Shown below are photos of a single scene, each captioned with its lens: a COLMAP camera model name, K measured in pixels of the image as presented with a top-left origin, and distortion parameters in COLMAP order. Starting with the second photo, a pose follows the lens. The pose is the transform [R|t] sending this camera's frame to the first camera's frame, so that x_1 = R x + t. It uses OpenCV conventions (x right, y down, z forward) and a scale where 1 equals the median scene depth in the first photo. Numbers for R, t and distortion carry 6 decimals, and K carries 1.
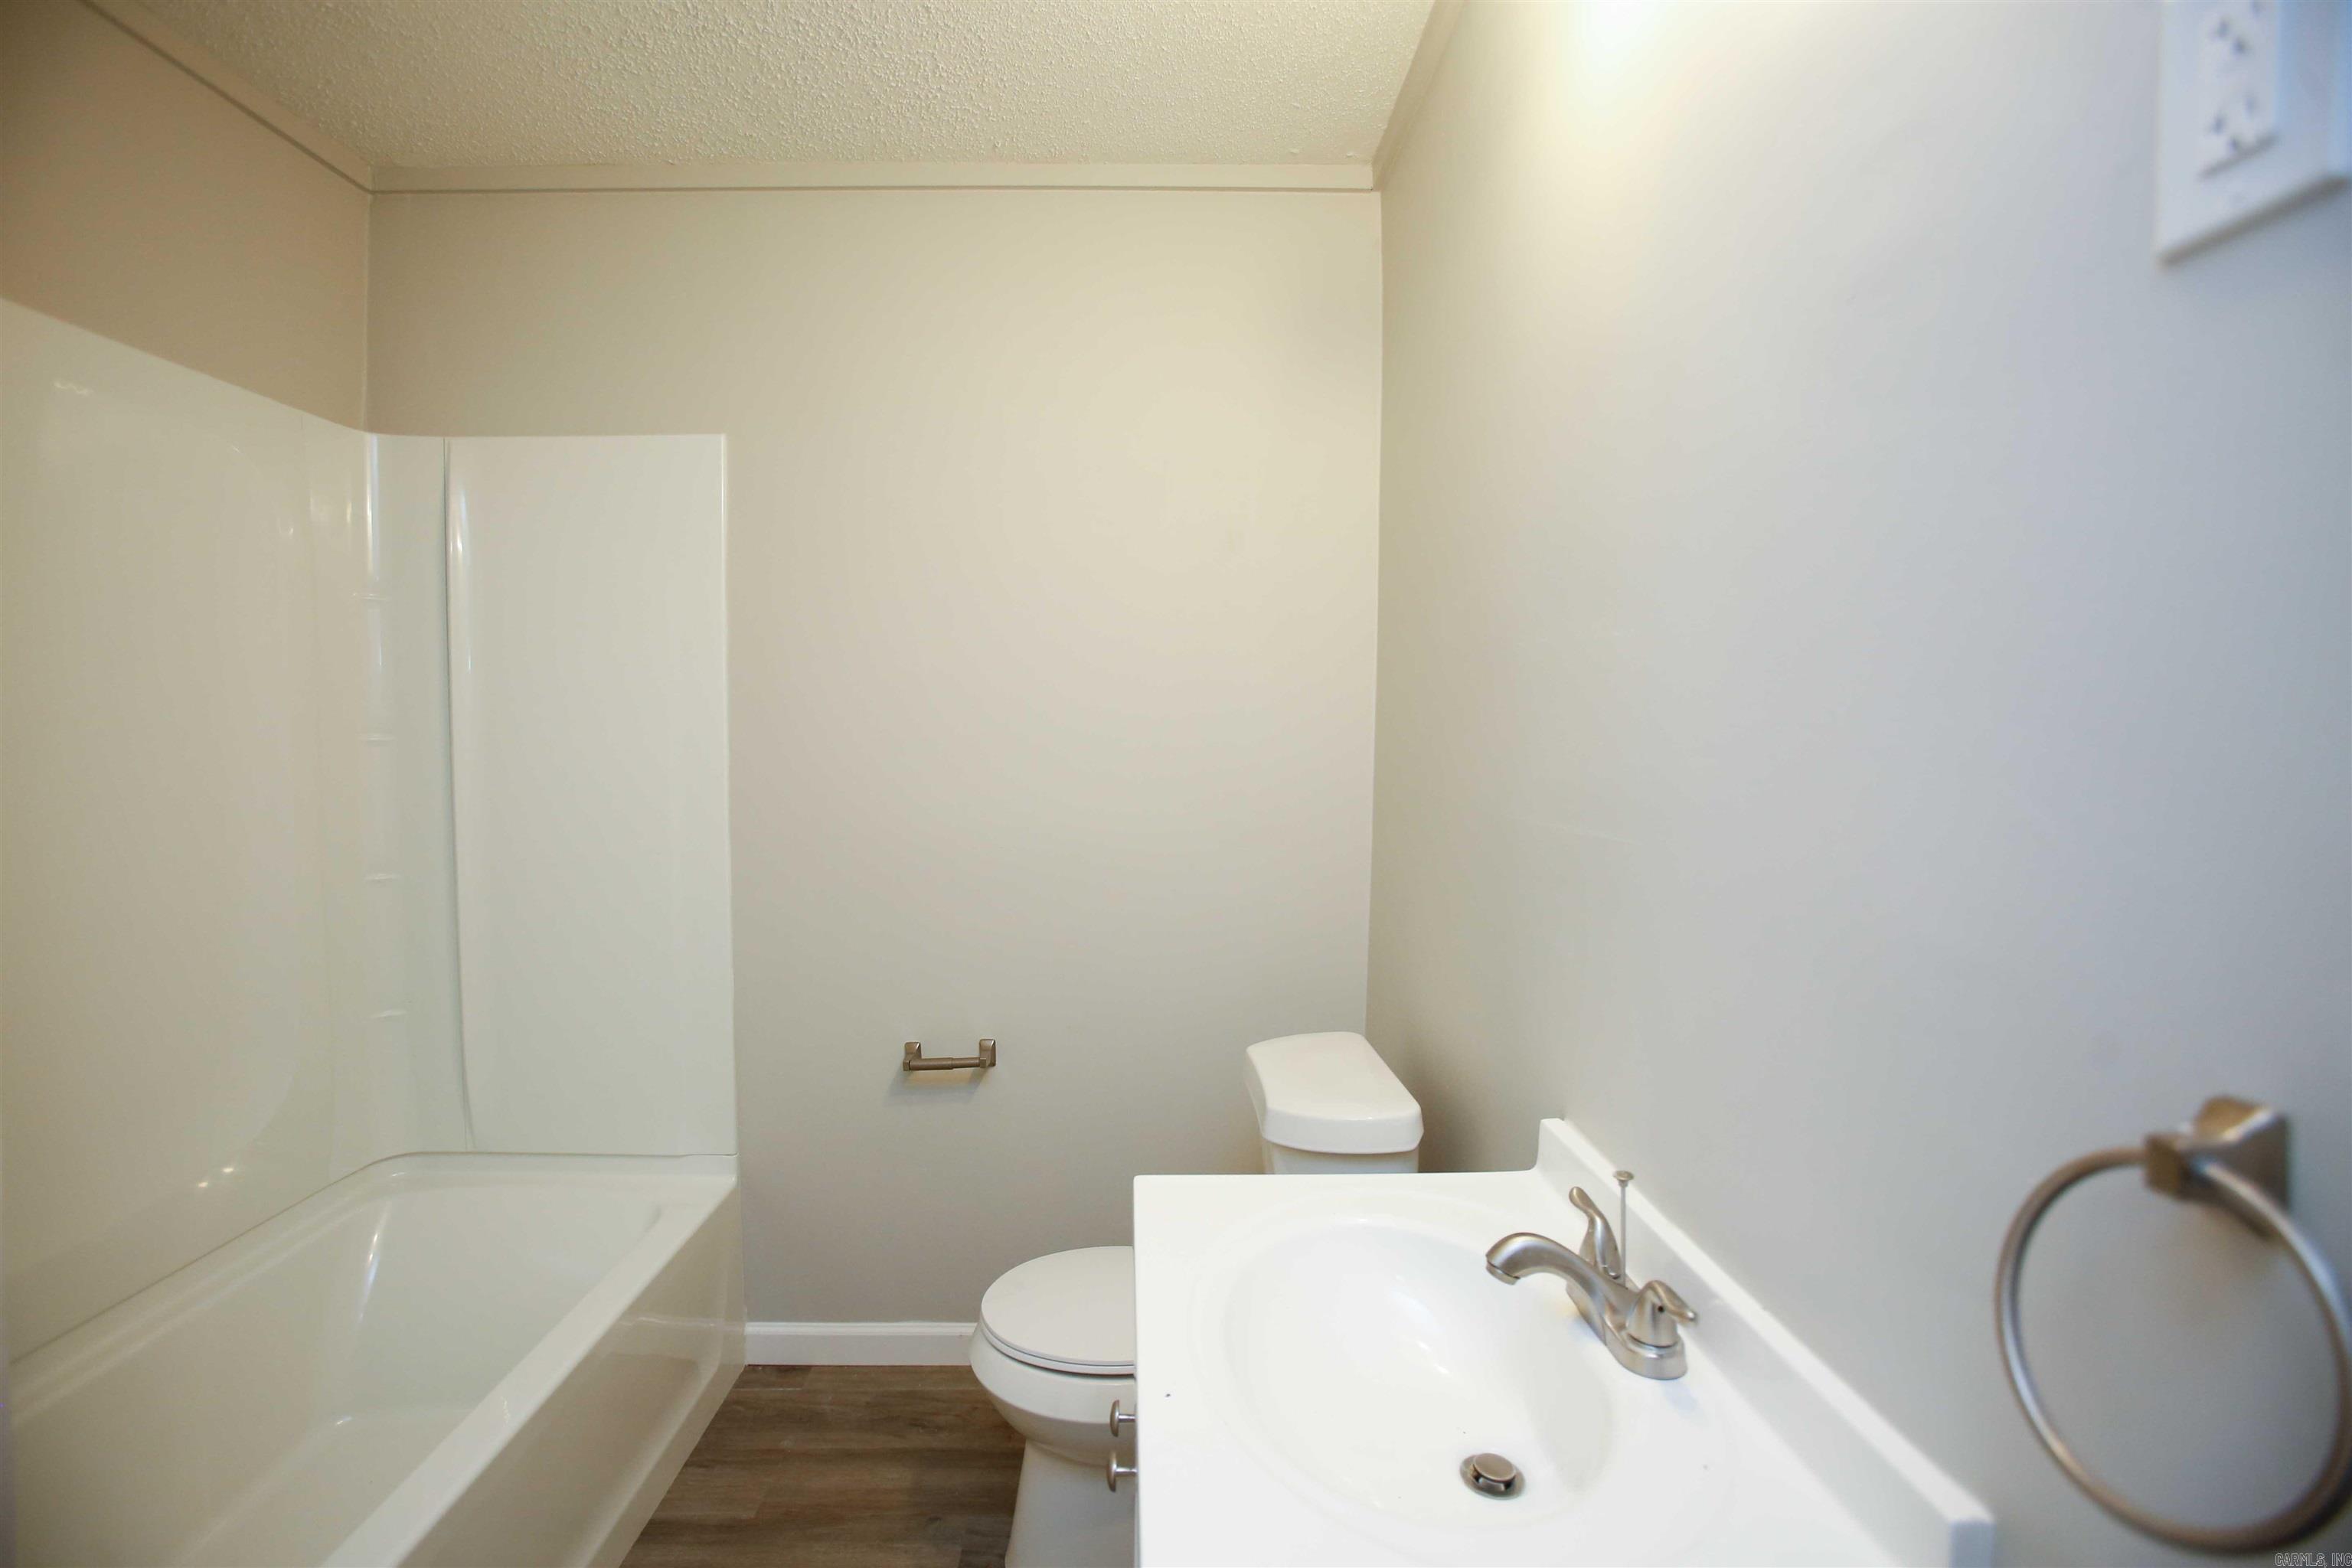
lens RADIAL K [[1080.2, 0, 1125.1], [0, 1080.2, 789.3], [0, 0, 1]] dist [-0.071938, 0.032023]
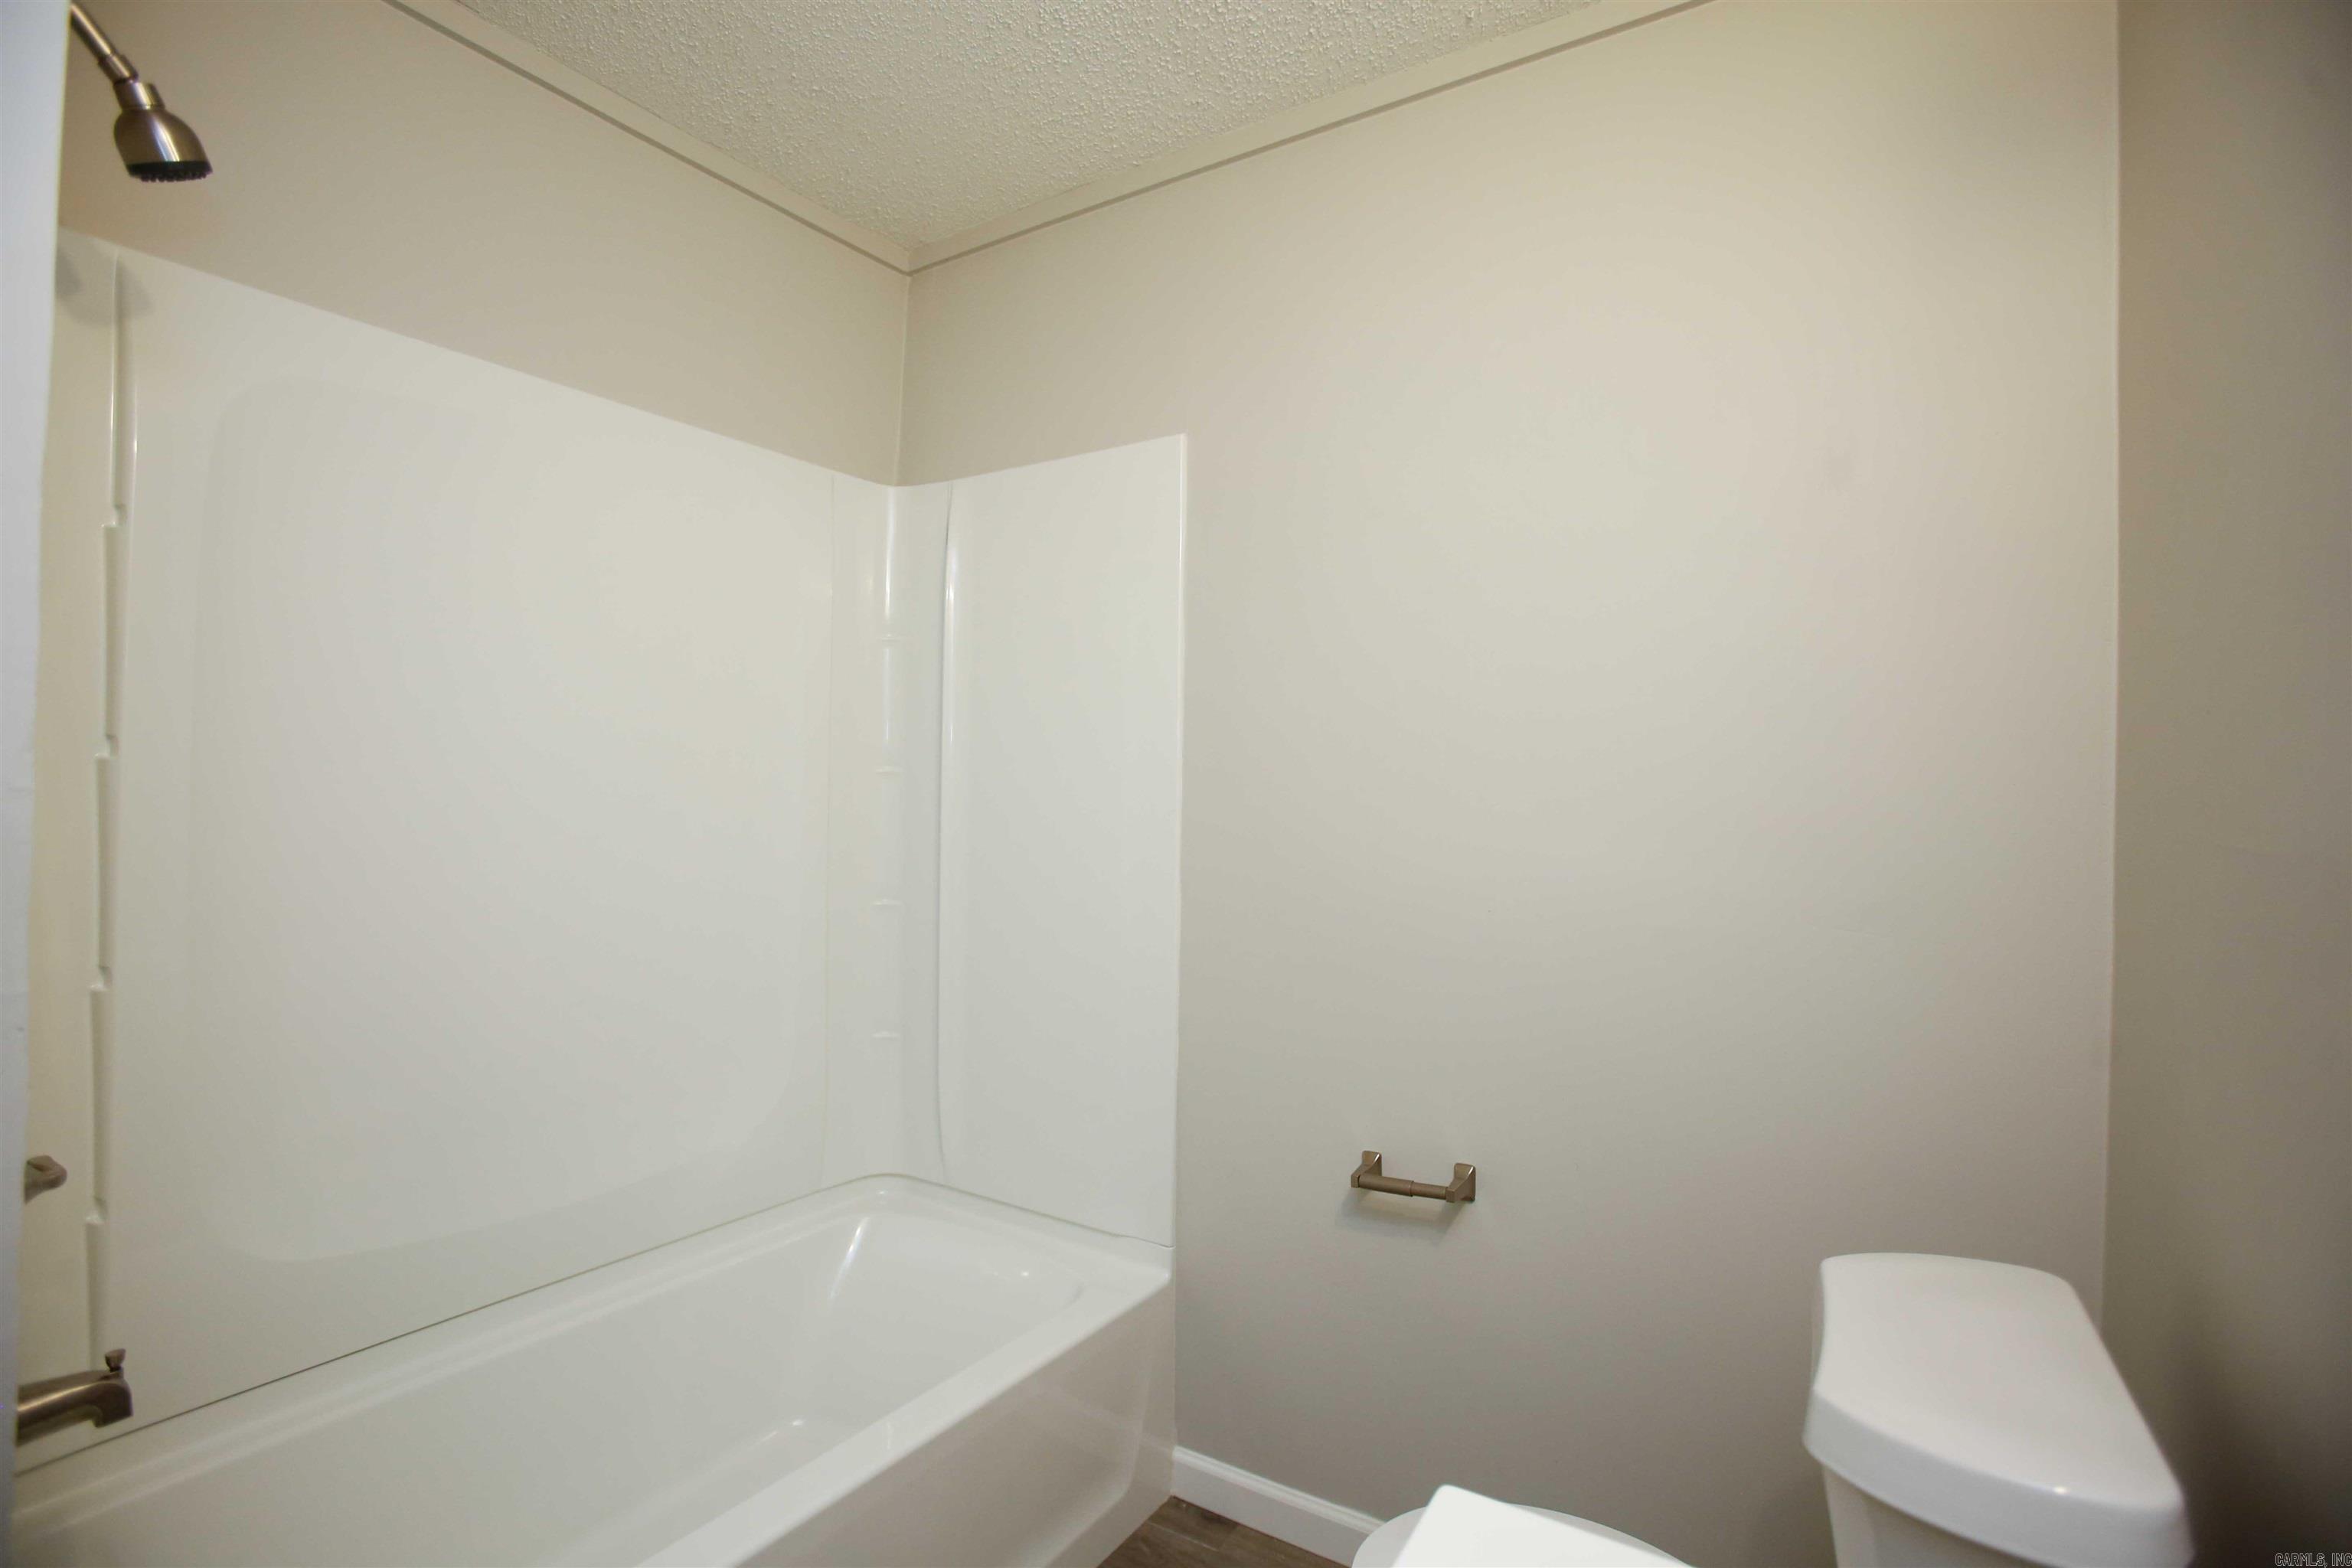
lens RADIAL K [[1080.2, 0, 1125.1], [0, 1080.2, 789.3], [0, 0, 1]] dist [-0.071938, 0.032023]
pose [[0.839142, 0.003697, -0.543900, 0.077818], [-0.045638, 0.996929, -0.063635, 0.028550], [0.541995, 0.078222, 0.836734, 0.224971]]
